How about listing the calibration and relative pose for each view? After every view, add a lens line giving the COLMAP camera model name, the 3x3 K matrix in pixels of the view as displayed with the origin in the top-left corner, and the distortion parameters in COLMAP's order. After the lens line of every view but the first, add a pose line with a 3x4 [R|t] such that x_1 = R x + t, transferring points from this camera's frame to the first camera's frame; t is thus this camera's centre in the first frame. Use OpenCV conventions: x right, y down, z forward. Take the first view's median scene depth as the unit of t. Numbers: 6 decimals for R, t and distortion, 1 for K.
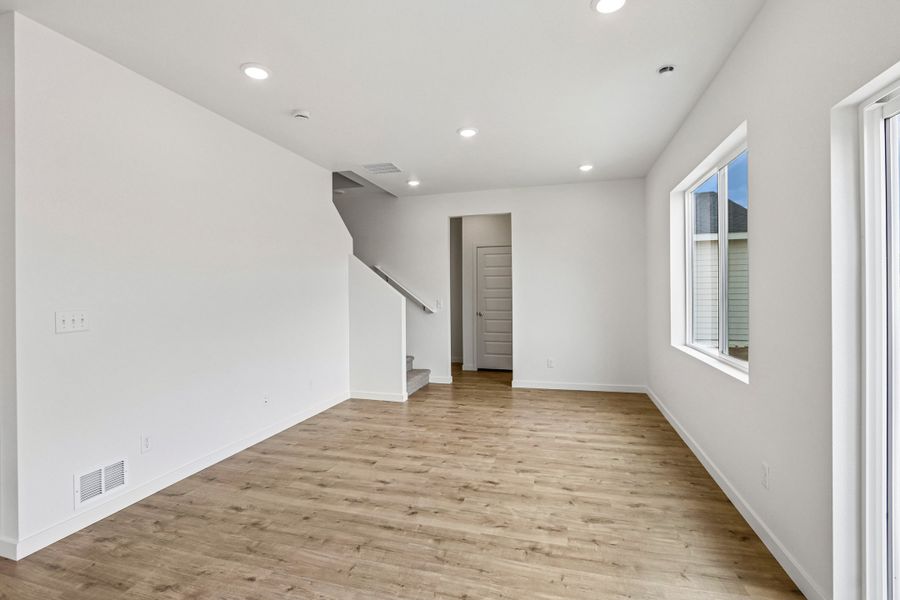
lens RADIAL K [[416.0, 0, 440.4], [0, 416.0, 297.2], [0, 0, 1]] dist [-0.010679, 0.000794]
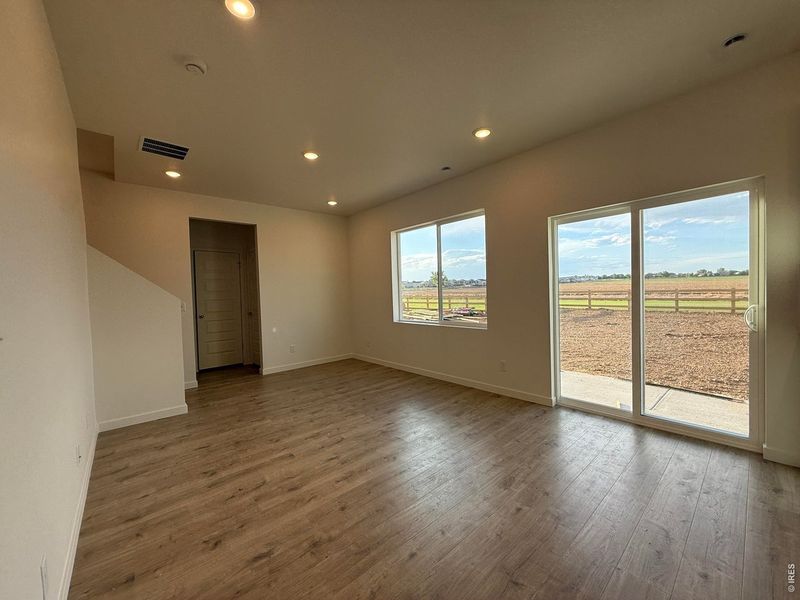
lens RADIAL K [[319.5, 0, 401.2], [0, 319.5, 303.2], [0, 0, 1]] dist [0.002587, -0.000042]
pose [[0.527941, -0.032525, 0.848658, -0.594120], [0.030976, 0.999339, 0.019030, 0.015860], [-0.848716, 0.016241, 0.528599, 0.306493]]
